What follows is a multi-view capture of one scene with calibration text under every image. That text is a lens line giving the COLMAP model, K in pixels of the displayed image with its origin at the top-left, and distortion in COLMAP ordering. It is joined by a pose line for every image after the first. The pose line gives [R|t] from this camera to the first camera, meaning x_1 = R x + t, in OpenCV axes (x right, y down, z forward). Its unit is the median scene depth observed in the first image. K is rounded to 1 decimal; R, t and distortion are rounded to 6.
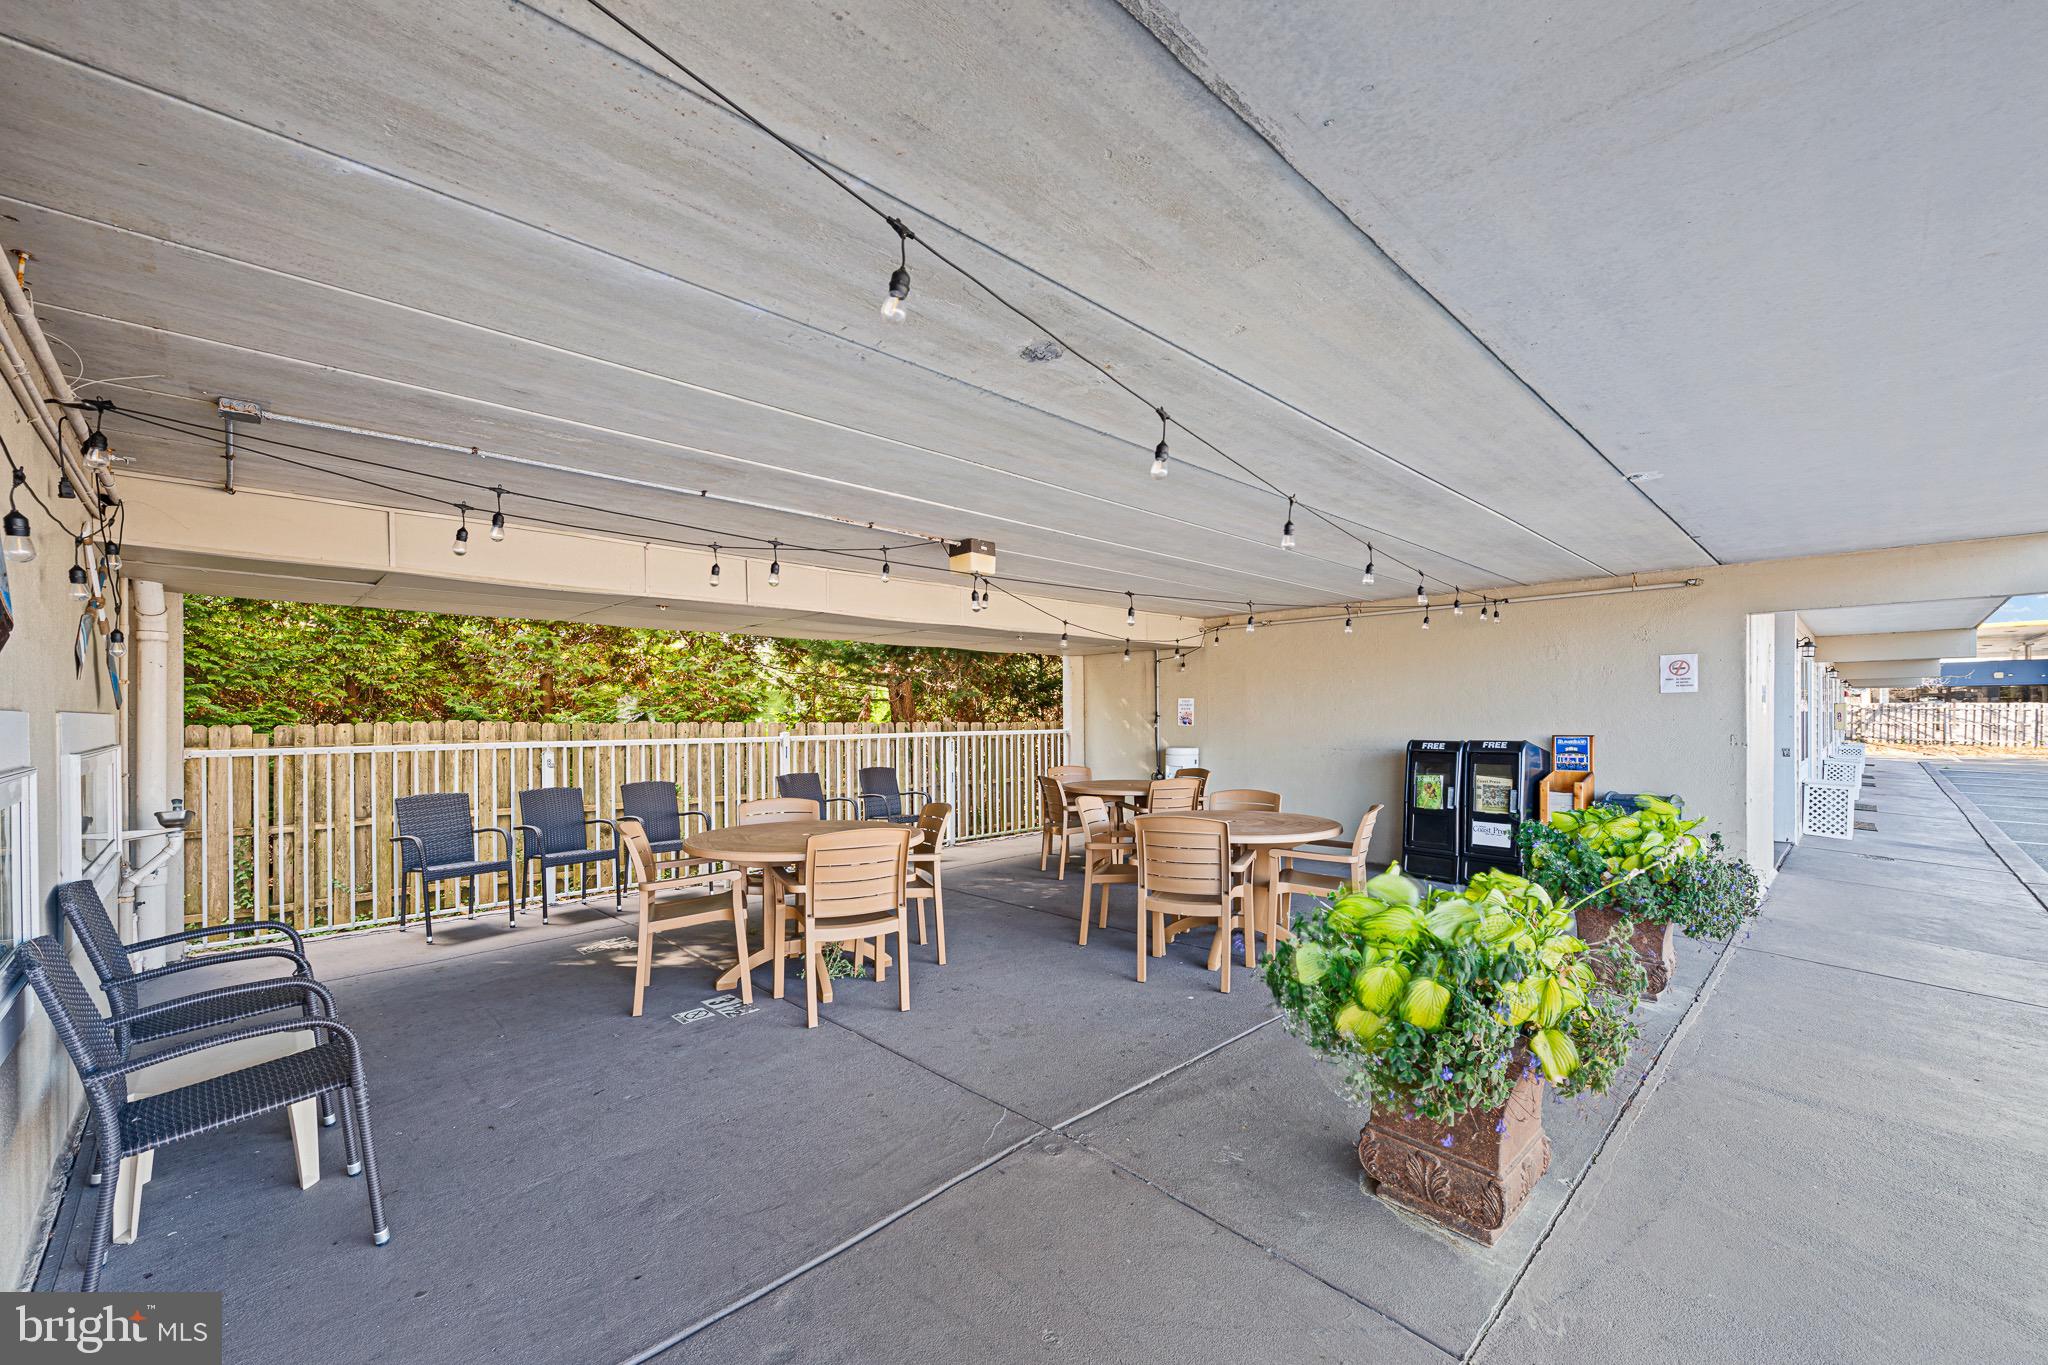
lens RADIAL K [[836.7, 0, 1012.8], [0, 836.7, 714.2], [0, 0, 1]] dist [0.000386, -0.000048]
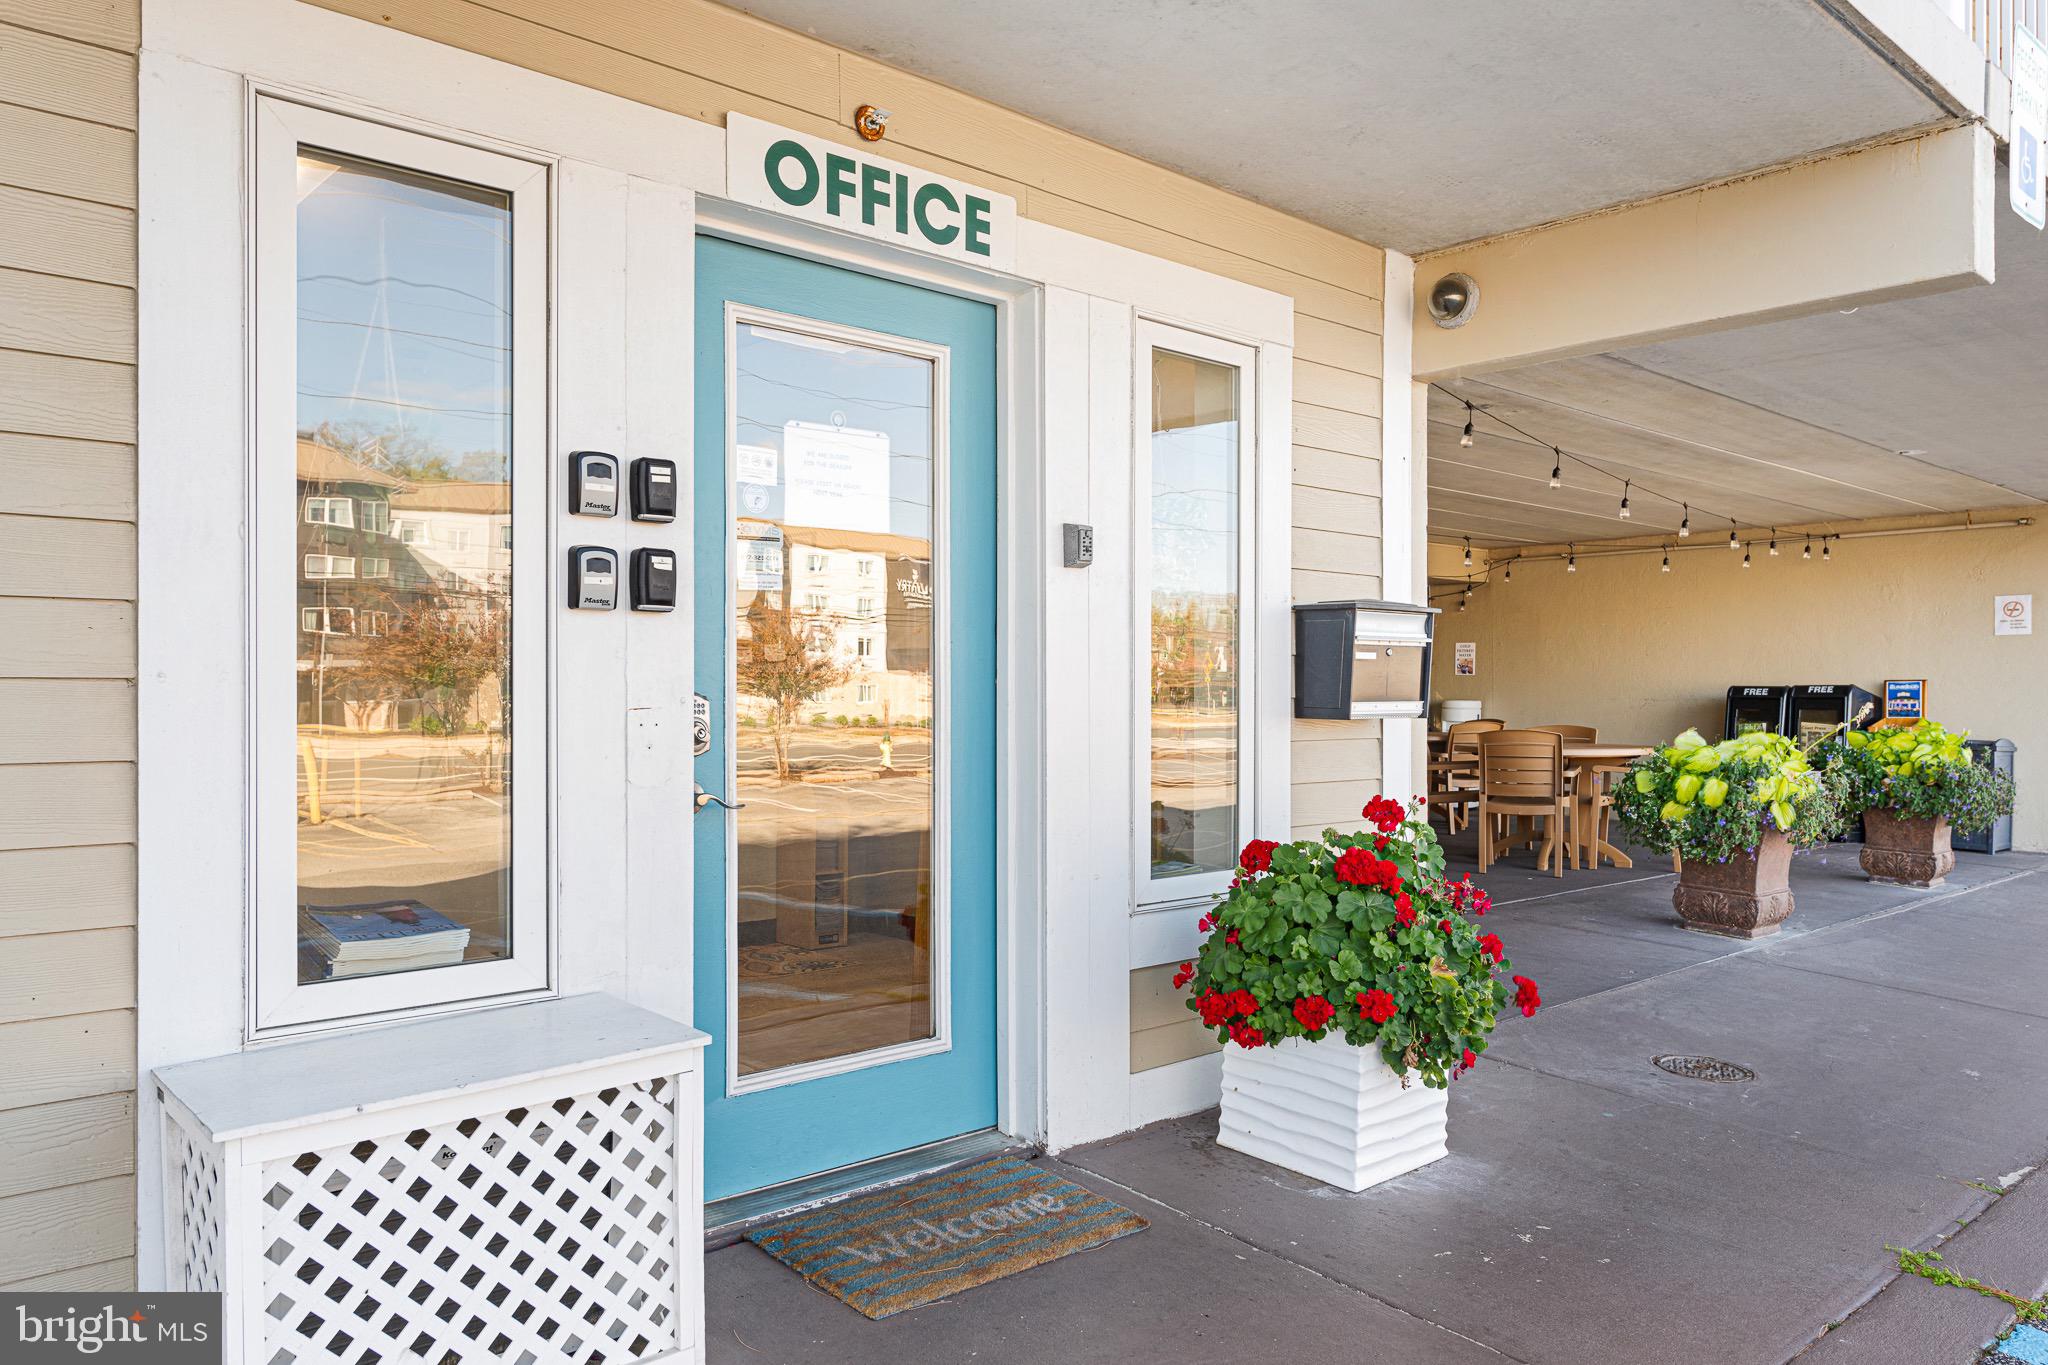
lens RADIAL K [[1366.4, 0, 1024.0], [0, 1366.4, 682.5], [0, 0, 1]] dist [-0.000523, 0.001854]
pose [[0.998654, 0.009834, -0.050921, -0.371652], [-0.009857, 0.999951, -0.000193, 0.057330], [0.050917, 0.000694, 0.998703, -0.891499]]
